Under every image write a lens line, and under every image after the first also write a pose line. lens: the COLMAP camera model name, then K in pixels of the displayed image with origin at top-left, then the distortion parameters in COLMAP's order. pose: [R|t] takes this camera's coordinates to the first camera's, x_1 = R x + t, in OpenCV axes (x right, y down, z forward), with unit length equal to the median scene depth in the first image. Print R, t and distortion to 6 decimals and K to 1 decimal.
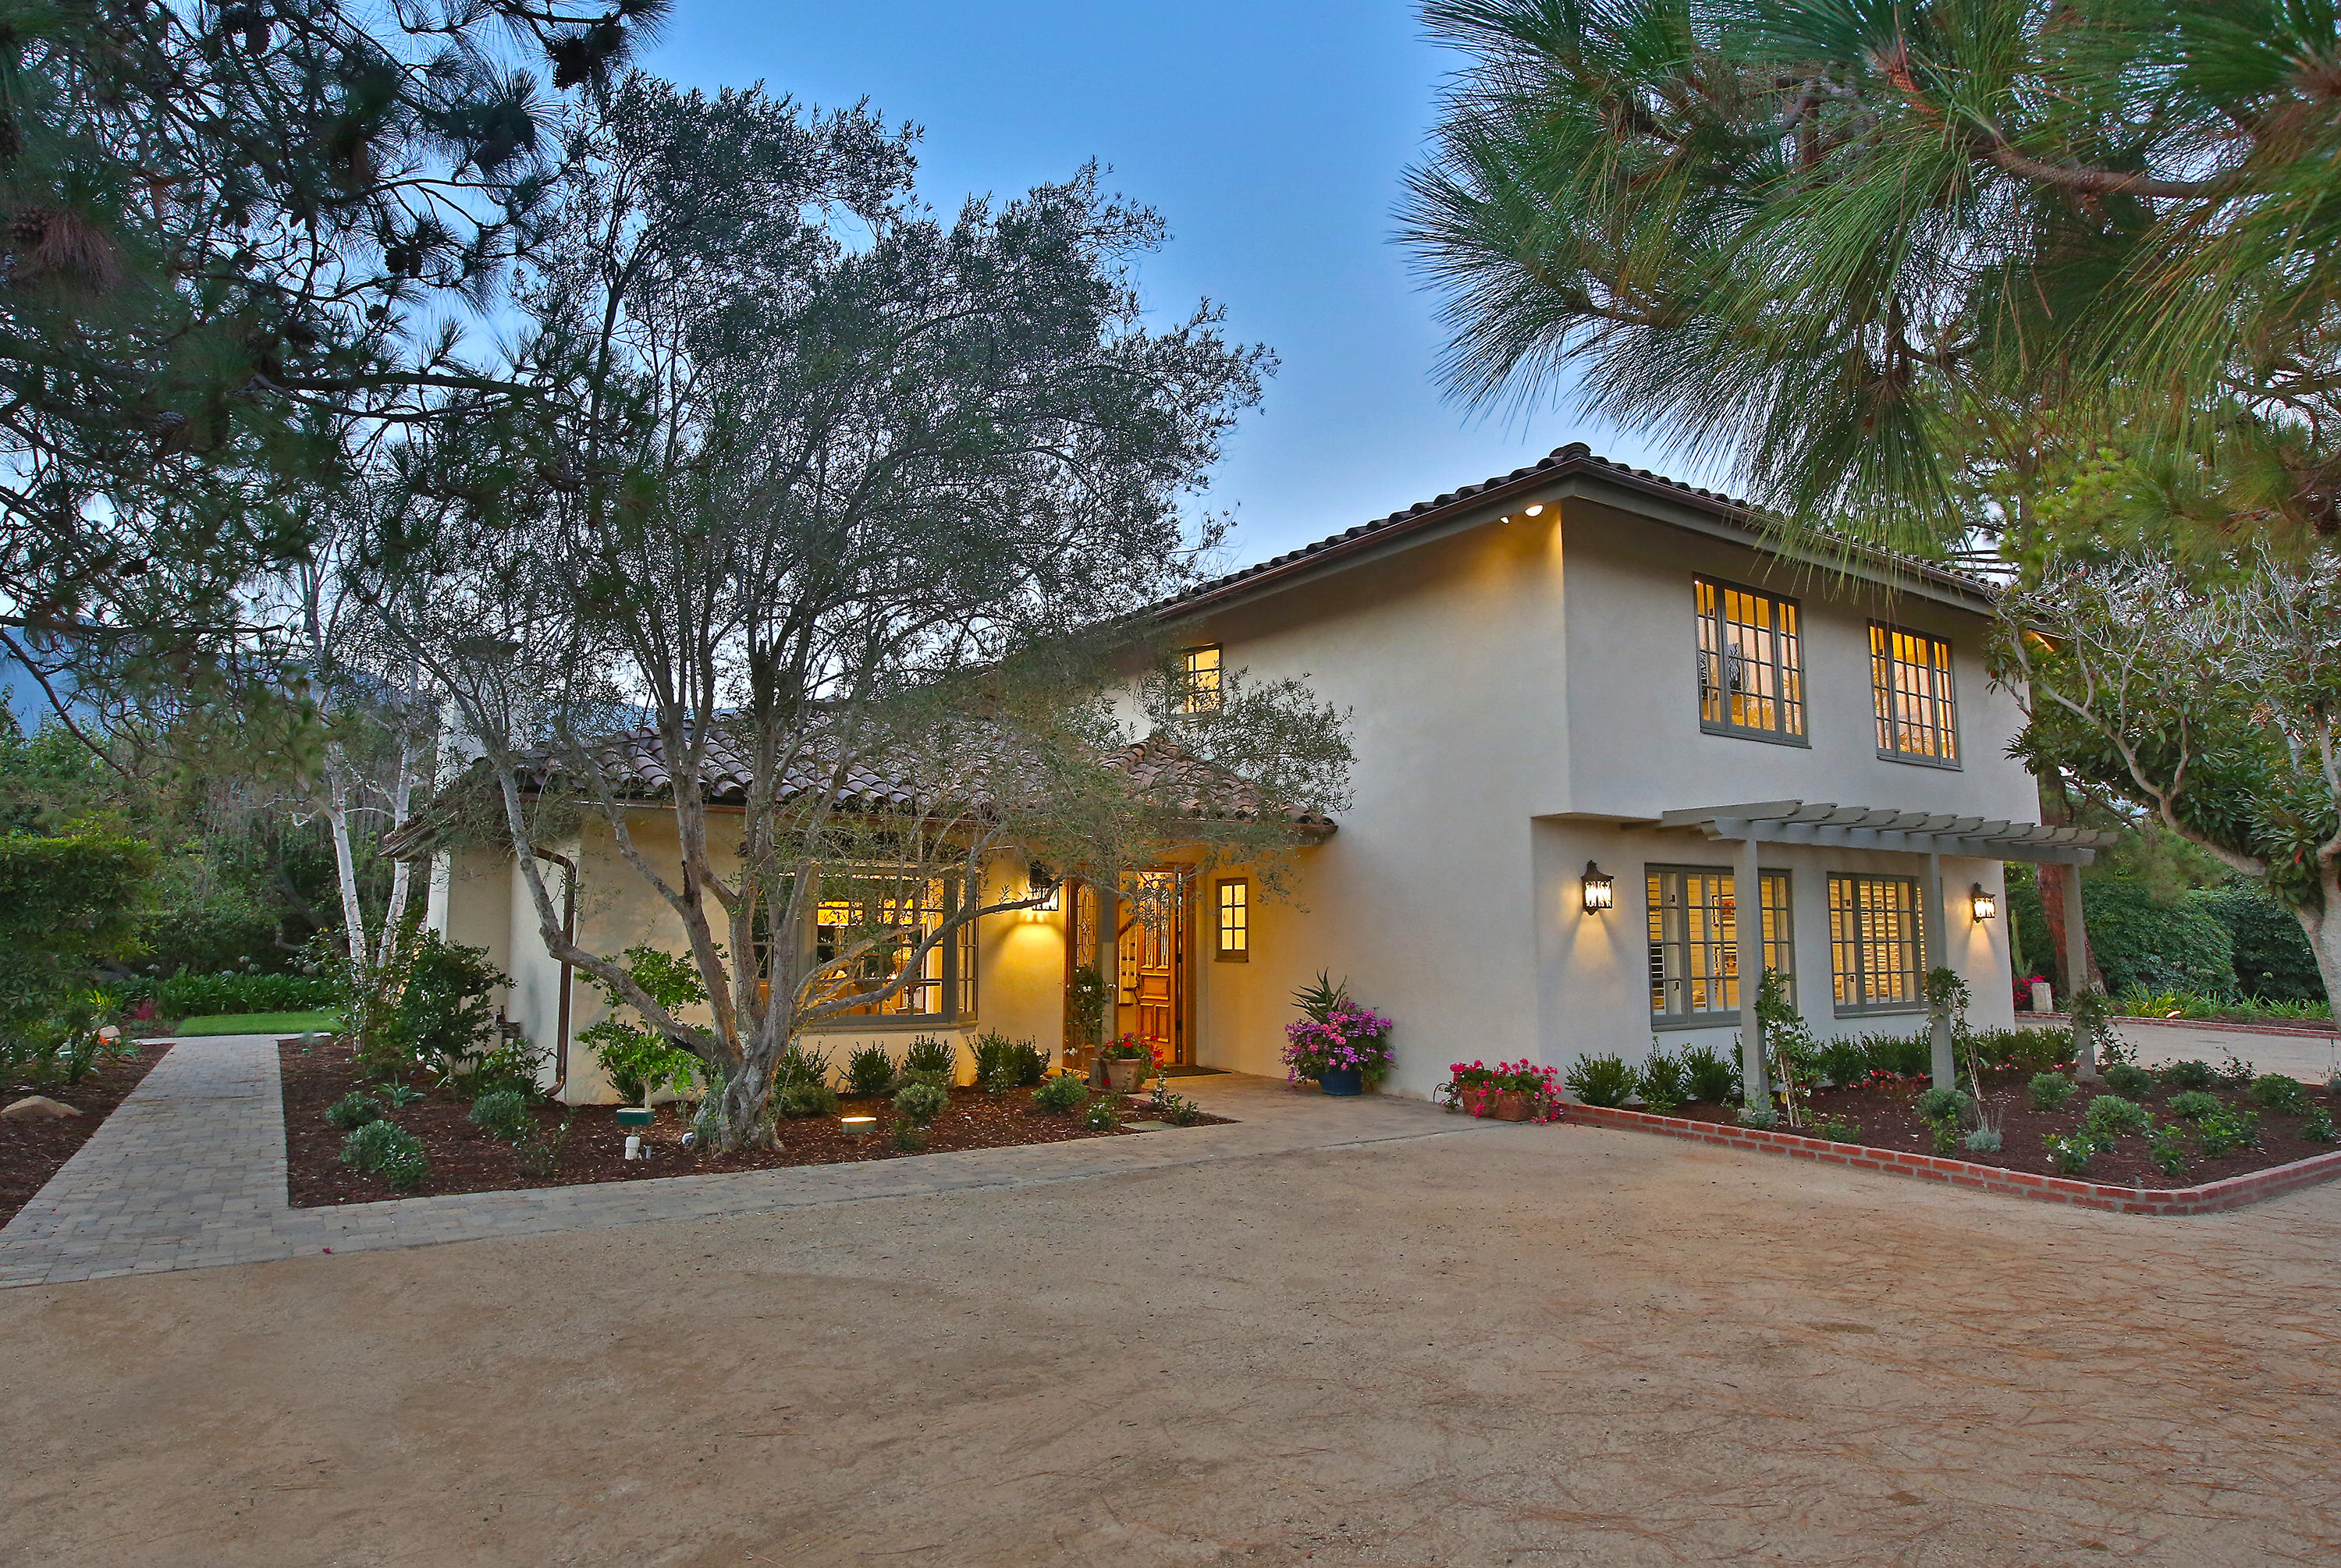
lens RADIAL K [[1329.9, 0, 1173.8], [0, 1329.9, 788.6], [0, 0, 1]] dist [0.000571, 0.000018]
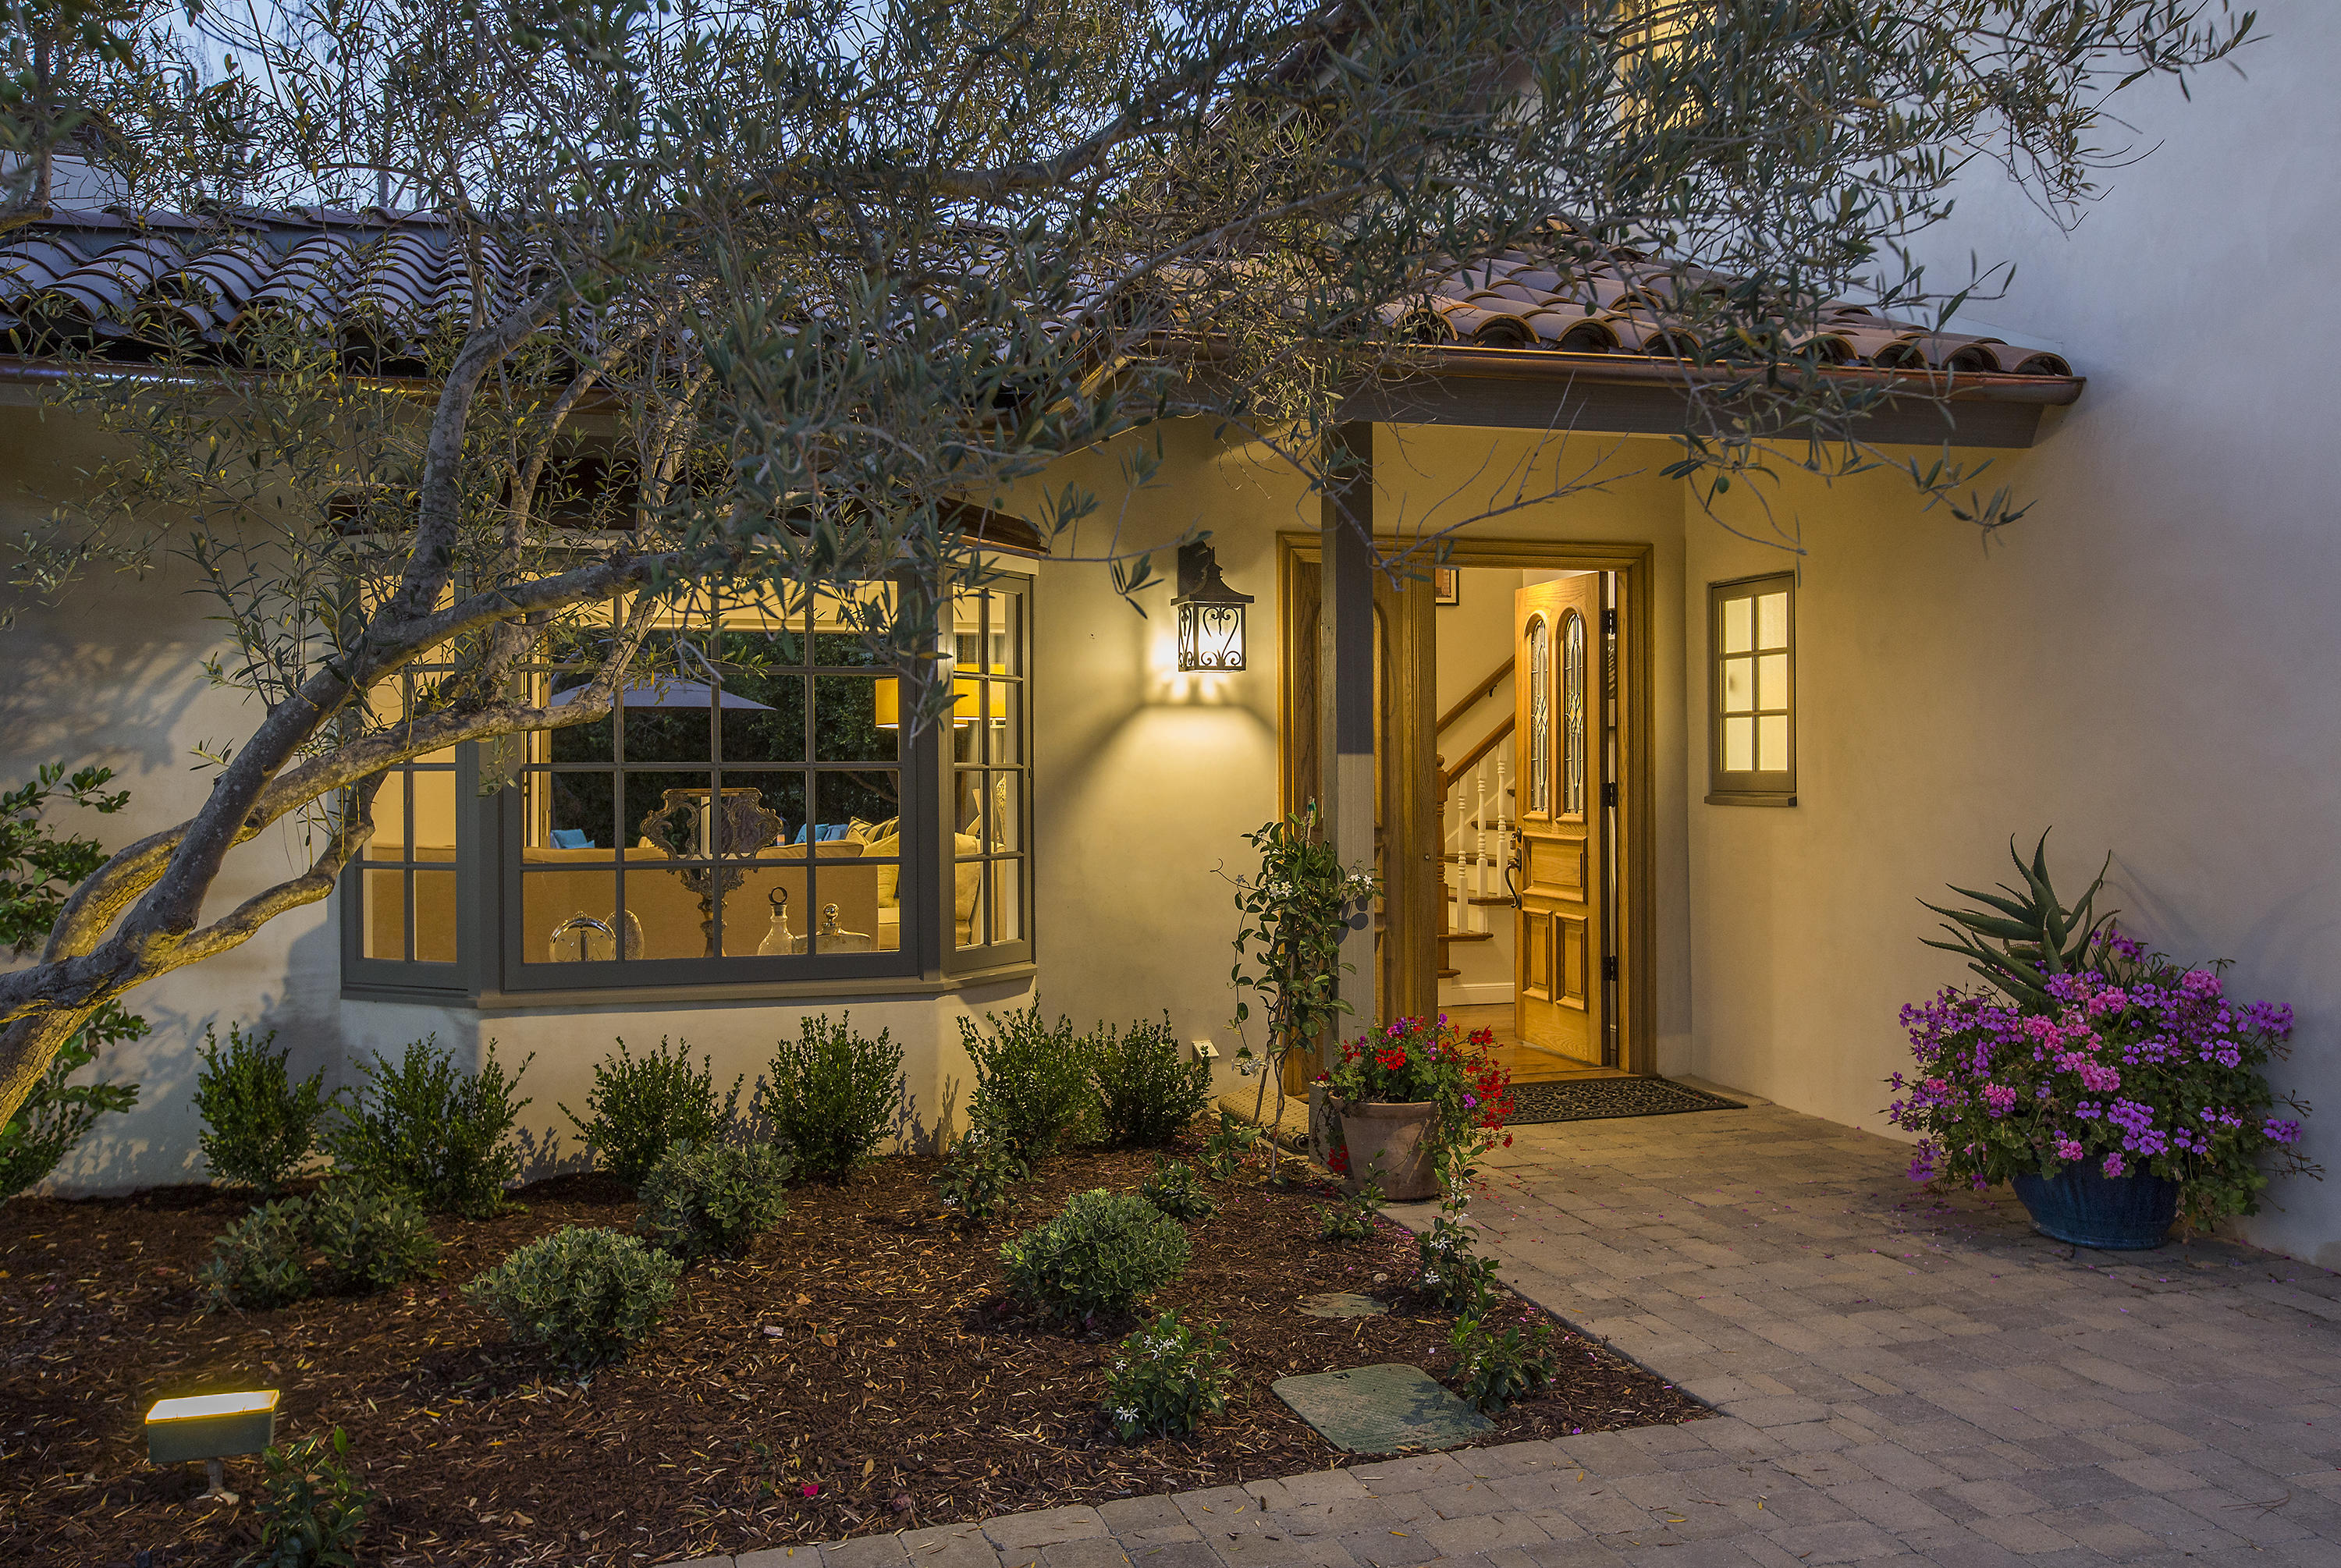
lens RADIAL K [[1972.8, 0, 1171.8], [0, 1972.8, 774.8], [0, 0, 1]] dist [0.005094, 0.007858]
pose [[0.961601, -0.006542, -0.274372, 0.043058], [0.039650, 0.992539, 0.115298, 0.057661], [0.271571, -0.121750, 0.954686, 0.475268]]
